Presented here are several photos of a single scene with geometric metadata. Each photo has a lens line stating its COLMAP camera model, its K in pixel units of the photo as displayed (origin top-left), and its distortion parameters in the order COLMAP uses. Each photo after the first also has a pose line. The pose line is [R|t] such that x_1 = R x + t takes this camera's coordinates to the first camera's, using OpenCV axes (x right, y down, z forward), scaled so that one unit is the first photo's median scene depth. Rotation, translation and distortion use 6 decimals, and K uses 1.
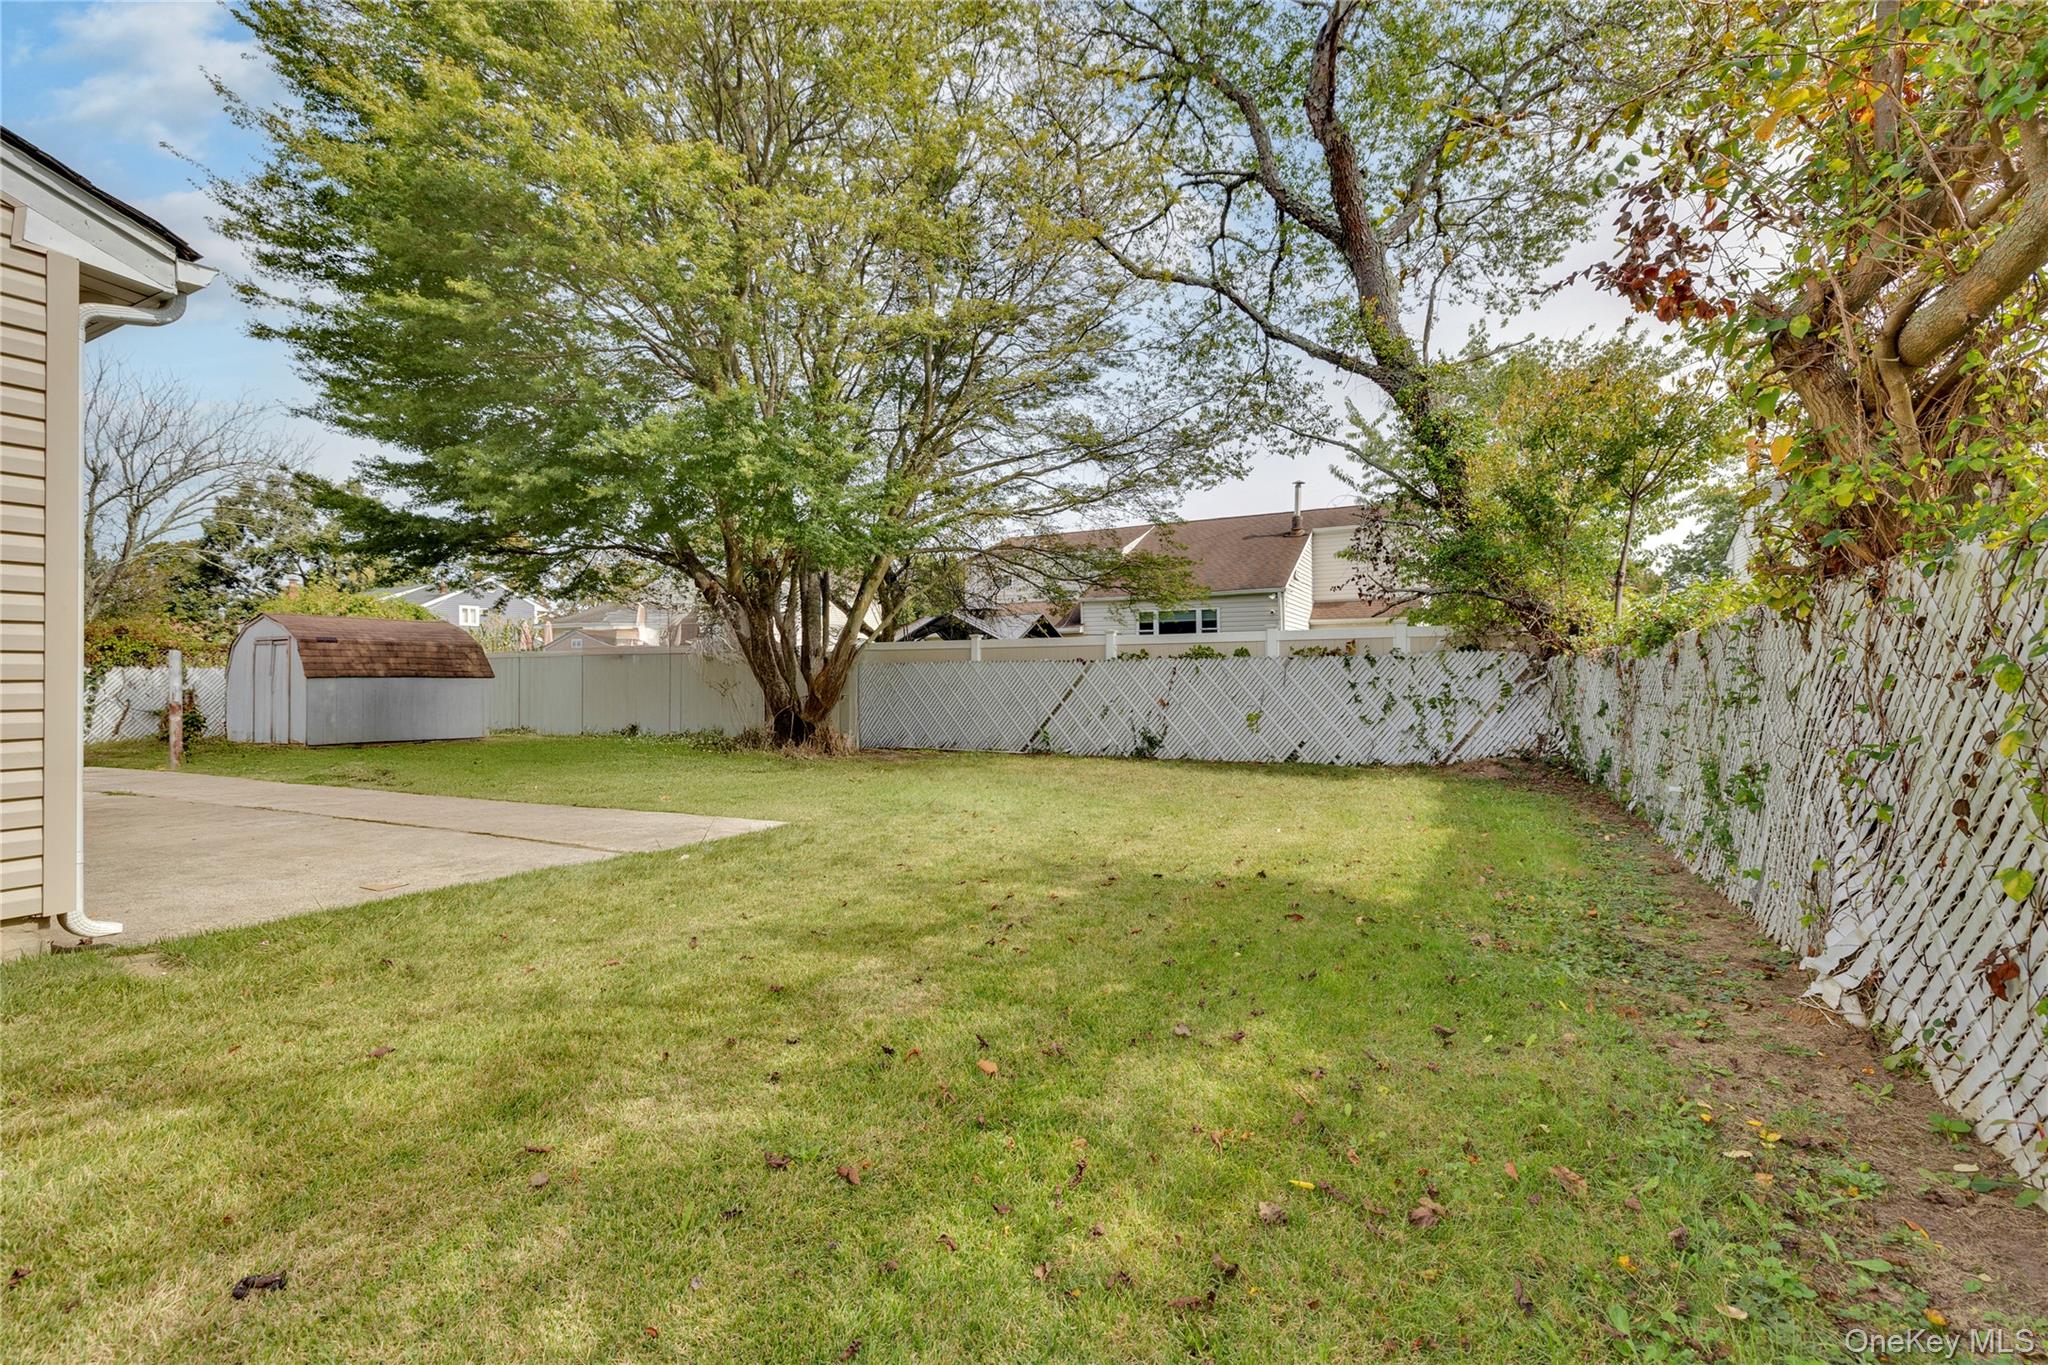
lens RADIAL K [[871.4, 0, 1017.1], [0, 871.4, 679.0], [0, 0, 1]] dist [0.011408, -0.000471]
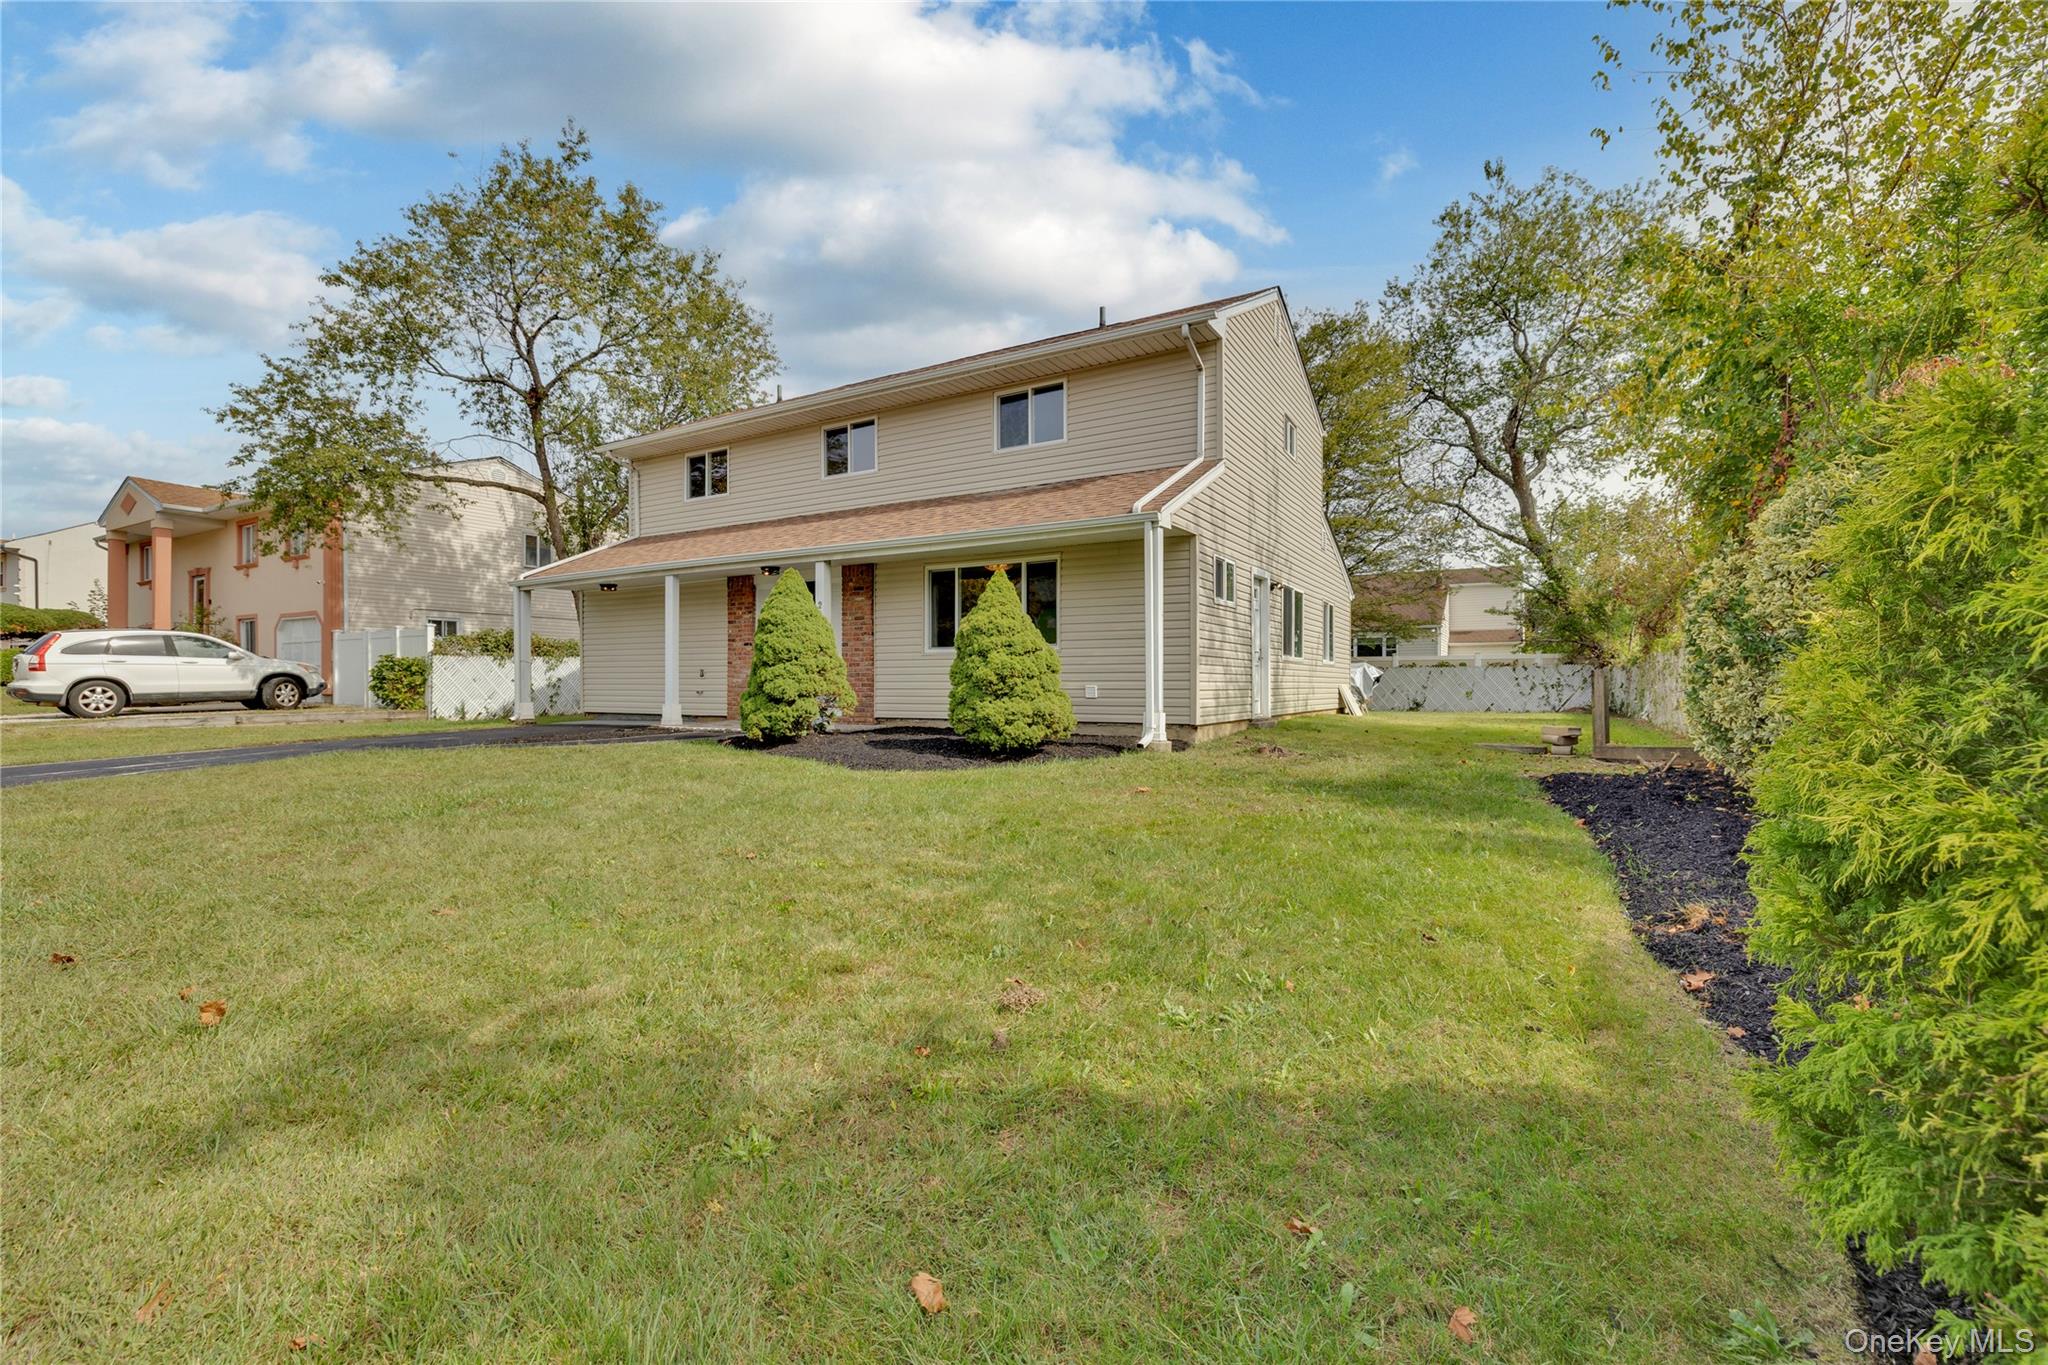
lens RADIAL K [[844.0, 0, 1031.5], [0, 844.0, 692.4], [0, 0, 1]] dist [-0.000702, -0.000137]
pose [[0.998898, 0.010232, -0.045811, -0.809702], [-0.009854, 0.999916, 0.008473, 0.037538], [0.045894, -0.008012, 0.998914, -1.316947]]
